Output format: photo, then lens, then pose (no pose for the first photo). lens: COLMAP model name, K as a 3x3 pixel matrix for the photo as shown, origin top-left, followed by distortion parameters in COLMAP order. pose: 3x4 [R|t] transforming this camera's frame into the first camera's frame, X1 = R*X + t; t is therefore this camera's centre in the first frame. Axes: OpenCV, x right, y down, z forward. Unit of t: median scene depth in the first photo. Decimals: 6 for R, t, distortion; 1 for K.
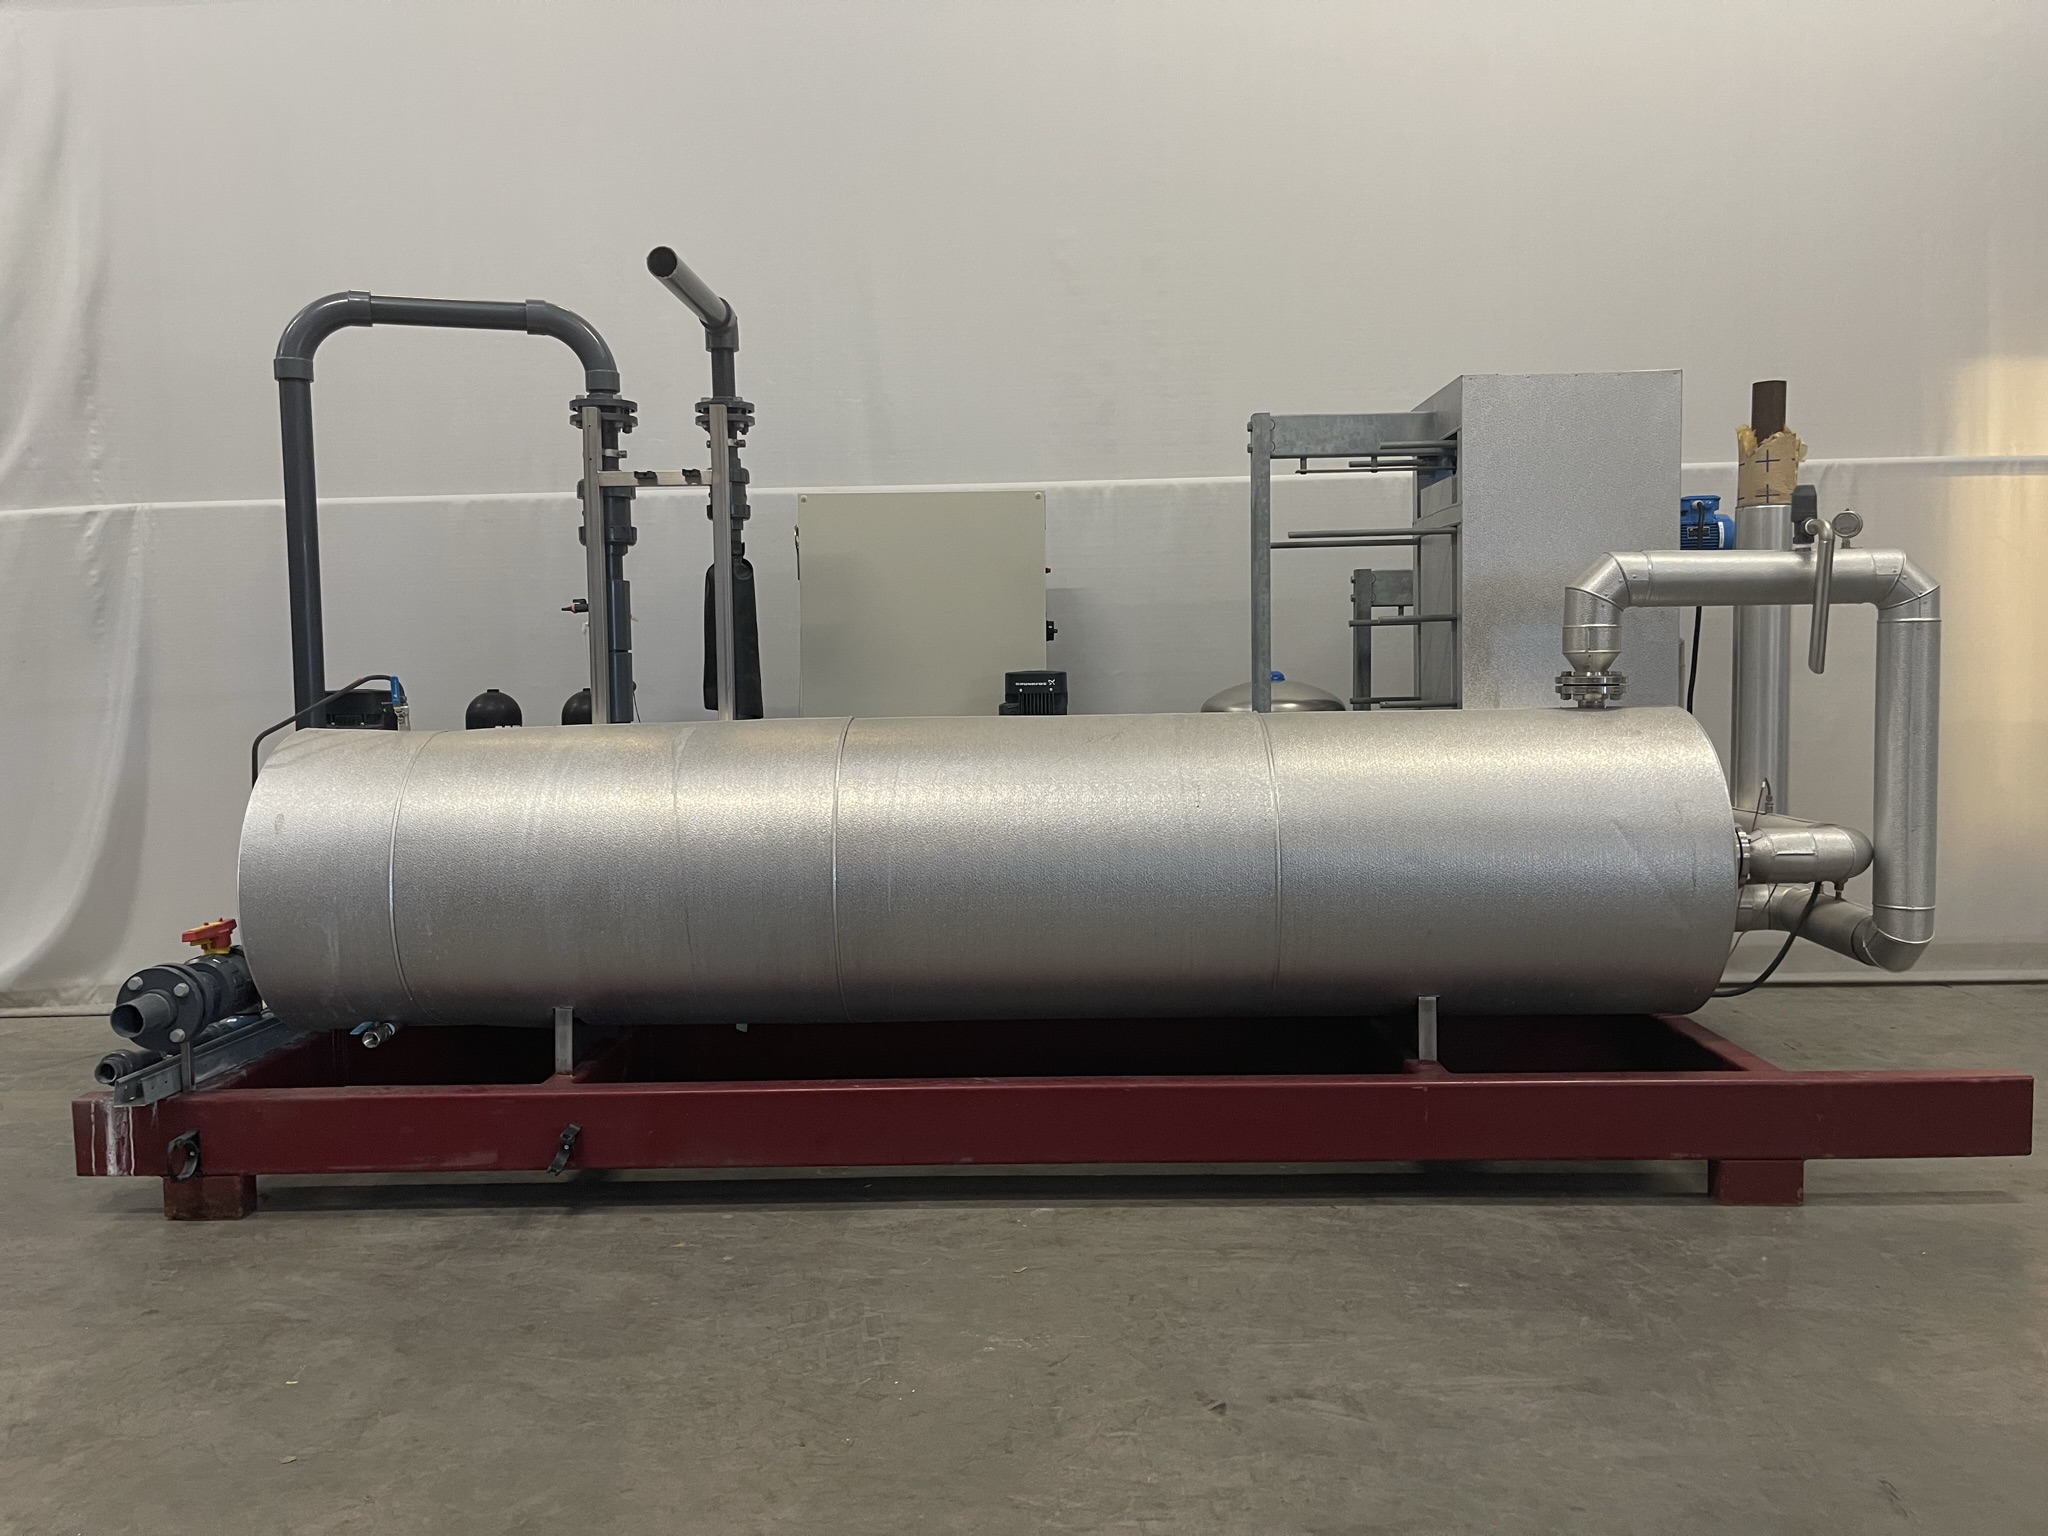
lens RADIAL K [[1561.8, 0, 1017.6], [0, 1561.8, 758.6], [0, 0, 1]] dist [0.032109, -0.043680]
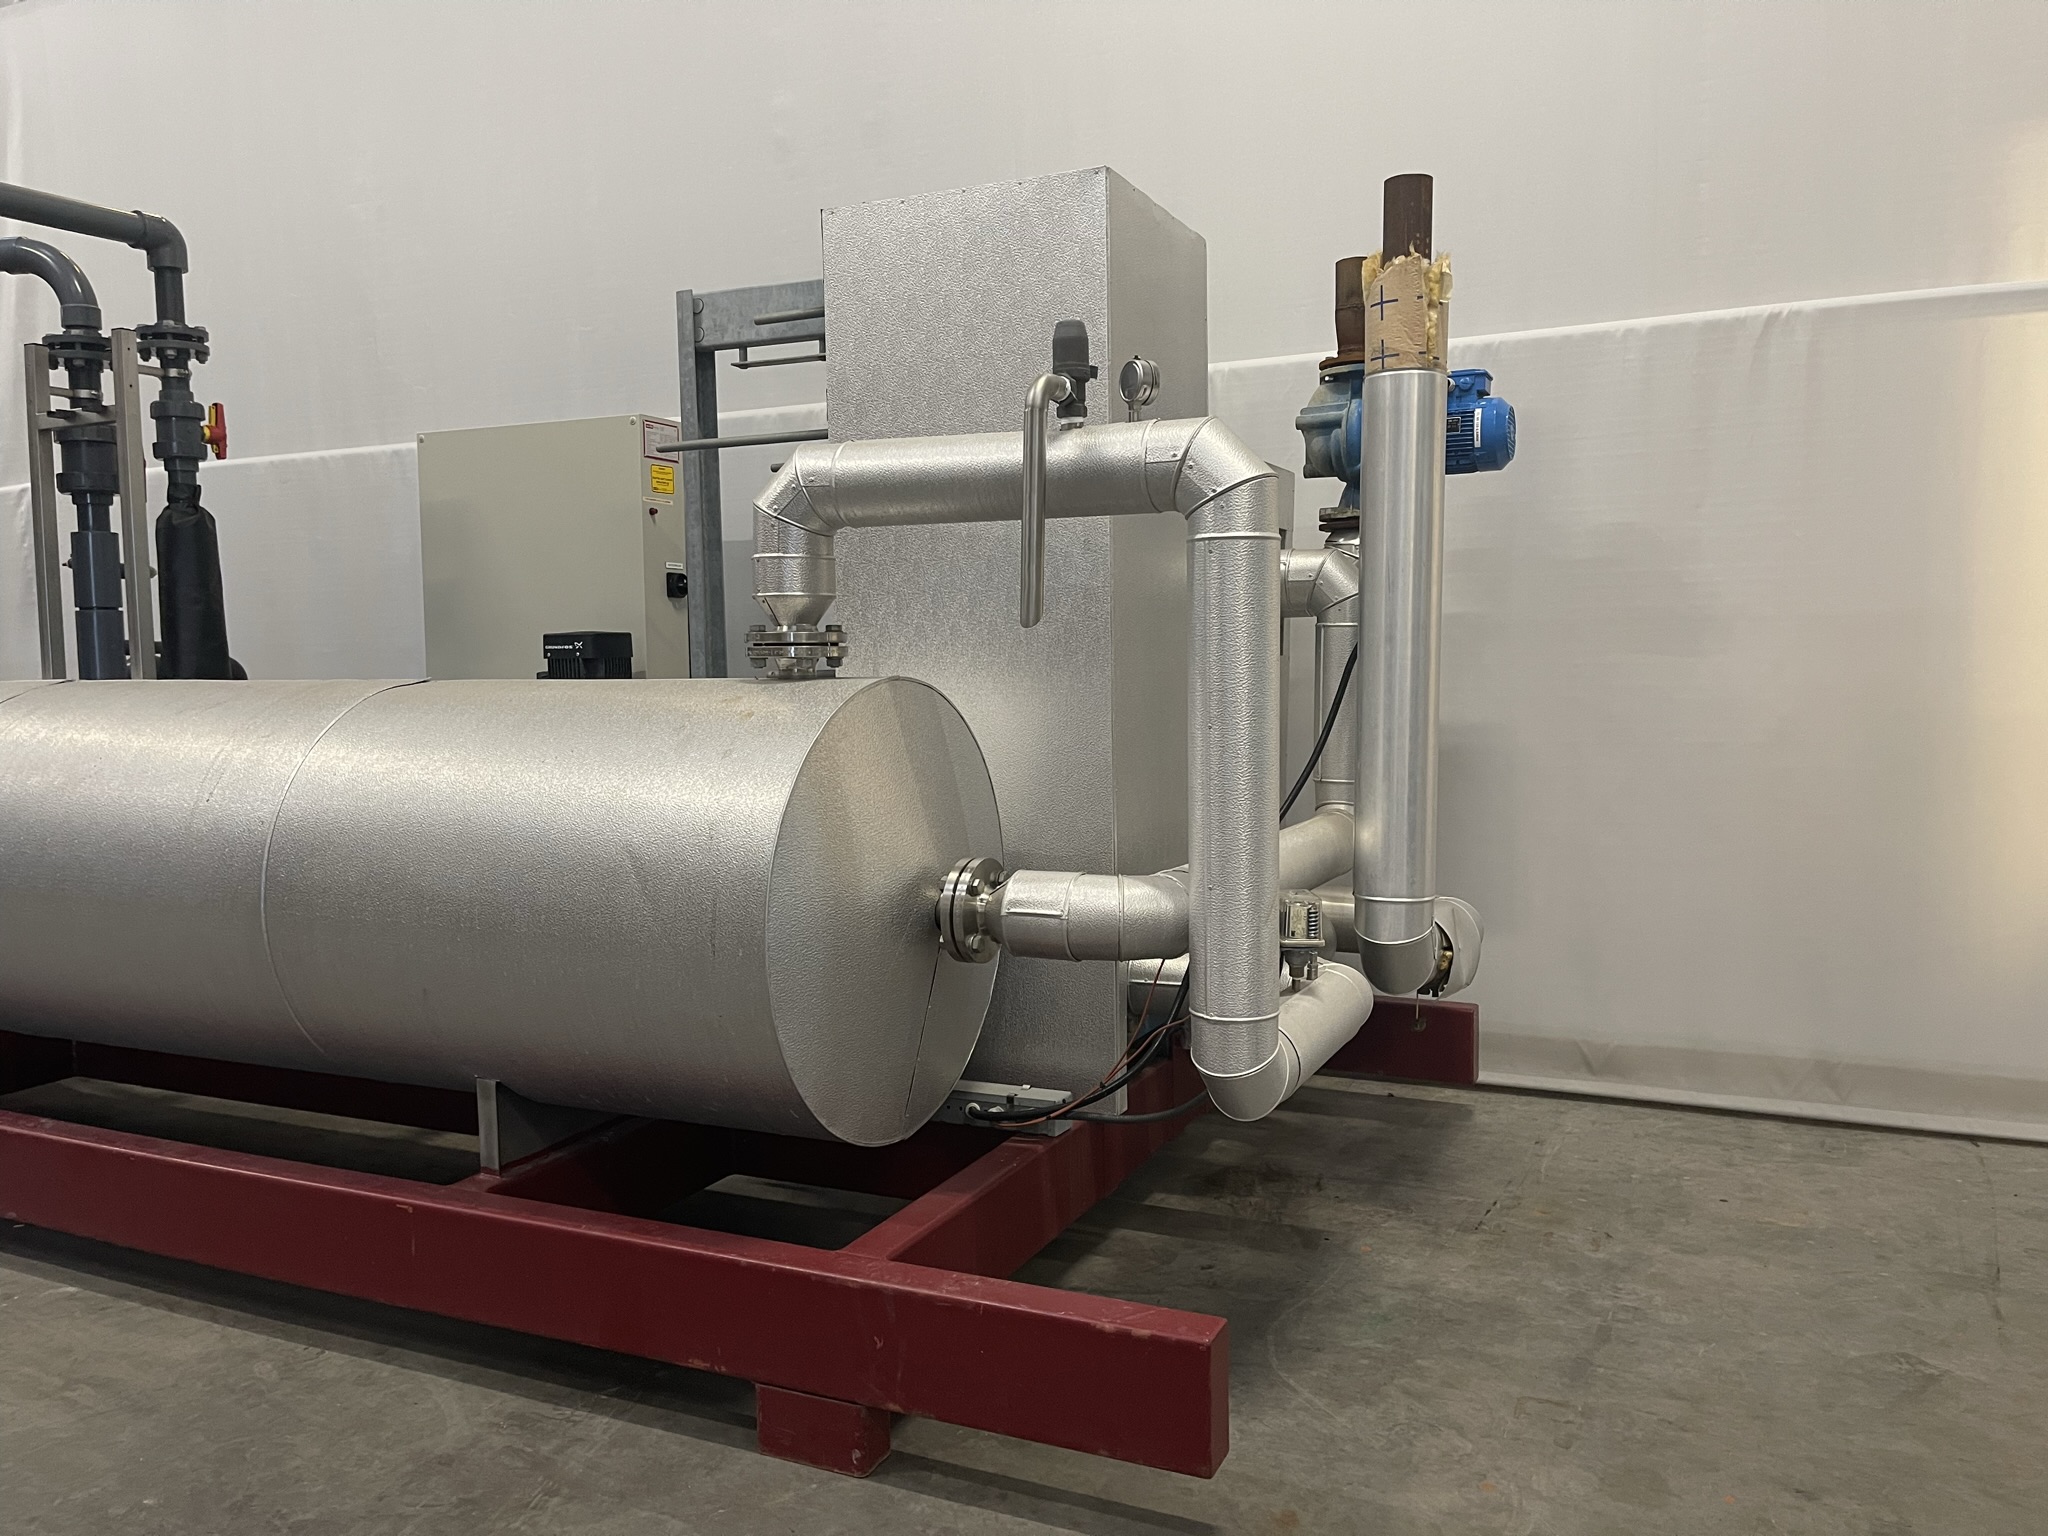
lens RADIAL K [[1561.8, 0, 1038.7], [0, 1561.8, 781.1], [0, 0, 1]] dist [0.032109, -0.043680]
pose [[0.919459, 0.036369, -0.391501, 0.633766], [-0.025707, 0.999143, 0.032440, -0.011431], [0.392345, -0.019763, 0.919606, 0.366316]]
